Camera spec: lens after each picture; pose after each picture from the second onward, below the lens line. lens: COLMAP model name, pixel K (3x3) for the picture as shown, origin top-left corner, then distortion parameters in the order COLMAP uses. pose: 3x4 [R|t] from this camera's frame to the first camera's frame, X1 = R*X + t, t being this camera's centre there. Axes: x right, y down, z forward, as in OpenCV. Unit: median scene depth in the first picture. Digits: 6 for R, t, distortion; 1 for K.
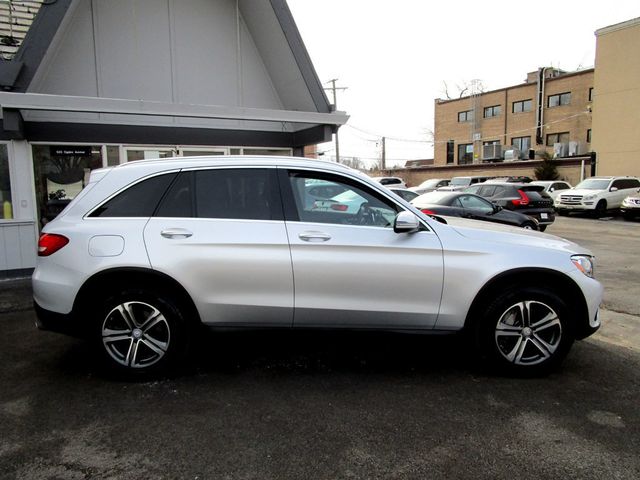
lens RADIAL K [[454.0, 0, 319.5], [0, 454.0, 240.5], [0, 0, 1]] dist [0.000306, -0.000006]
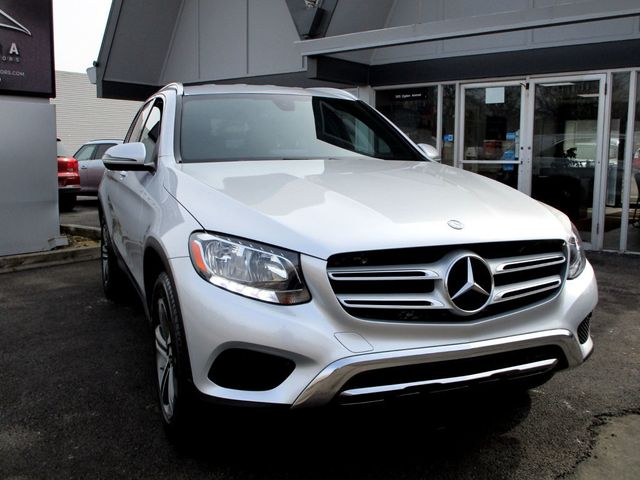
lens RADIAL K [[657.1, 0, 315.9], [0, 657.1, 243.7], [0, 0, 1]] dist [-0.039422, 0.000000]
pose [[0.363292, 0.138989, -0.921250, 0.595598], [-0.125127, 0.987130, 0.099585, -0.020035], [0.923235, 0.079095, 0.376008, 0.407650]]
